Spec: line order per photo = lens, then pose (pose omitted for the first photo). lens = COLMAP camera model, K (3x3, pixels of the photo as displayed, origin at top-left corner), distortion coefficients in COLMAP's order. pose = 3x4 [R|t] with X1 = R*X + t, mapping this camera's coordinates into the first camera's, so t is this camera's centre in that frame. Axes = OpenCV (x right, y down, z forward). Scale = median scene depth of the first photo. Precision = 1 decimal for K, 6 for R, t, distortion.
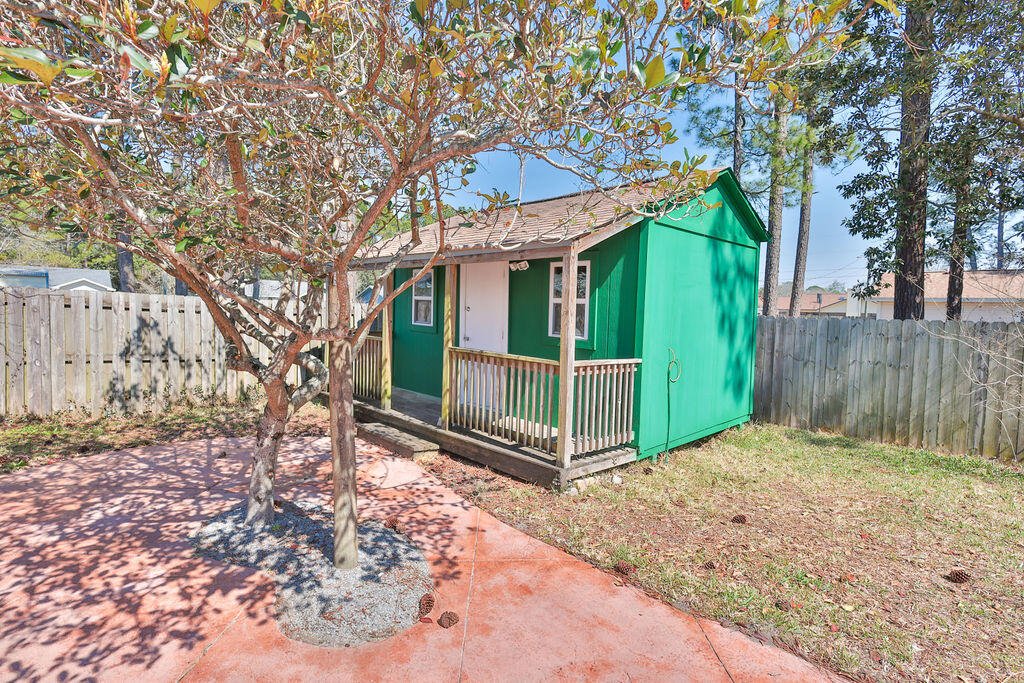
lens RADIAL K [[503.5, 0, 509.7], [0, 503.5, 340.9], [0, 0, 1]] dist [0.002147, 0.000398]
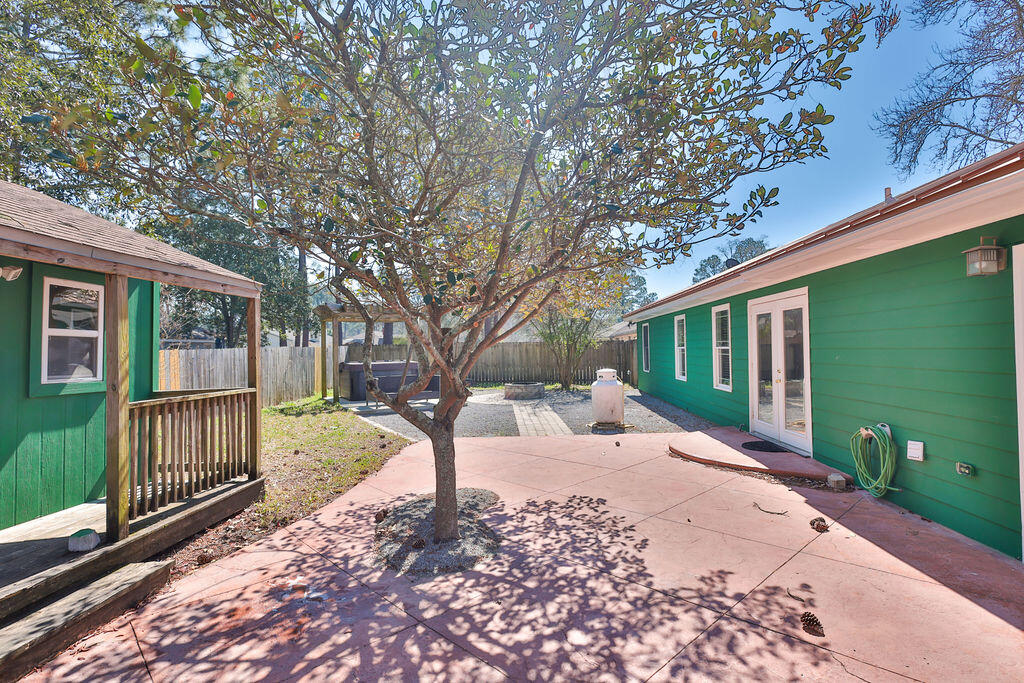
lens RADIAL K [[497.4, 0, 512.0], [0, 497.4, 341.5], [0, 0, 1]] dist [-0.000114, 0.000022]
pose [[-0.668338, -0.005361, 0.743838, -1.515111], [0.048157, 0.997564, 0.050458, -0.124657], [-0.742297, 0.069544, -0.666452, 1.721221]]
